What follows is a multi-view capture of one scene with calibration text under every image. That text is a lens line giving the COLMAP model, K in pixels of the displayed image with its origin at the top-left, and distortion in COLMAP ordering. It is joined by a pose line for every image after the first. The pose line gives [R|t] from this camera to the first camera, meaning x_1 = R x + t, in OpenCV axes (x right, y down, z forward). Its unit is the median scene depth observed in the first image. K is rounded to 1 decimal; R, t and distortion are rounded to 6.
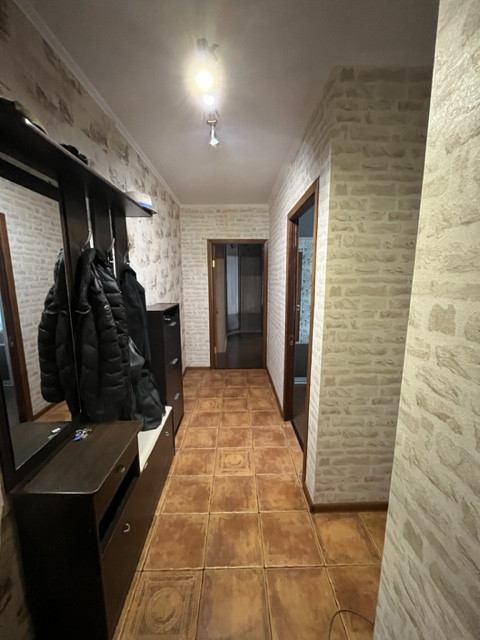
lens RADIAL K [[256.8, 0, 239.2], [0, 256.8, 320.9], [0, 0, 1]] dist [-0.004322, 0.000216]
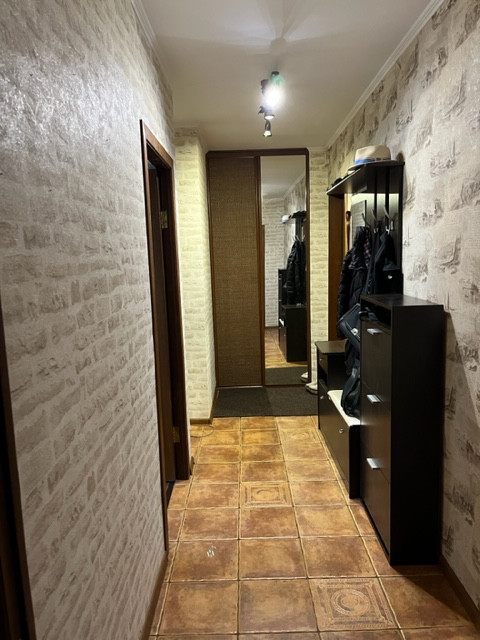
lens RADIAL K [[482.0, 0, 240.4], [0, 482.0, 319.4], [0, 0, 1]] dist [0.010076, 0.003521]
pose [[-0.999079, 0.035329, 0.024347, 0.001843], [0.041005, 0.953239, 0.299424, -0.355517], [-0.012630, 0.300147, -0.953809, 2.101914]]
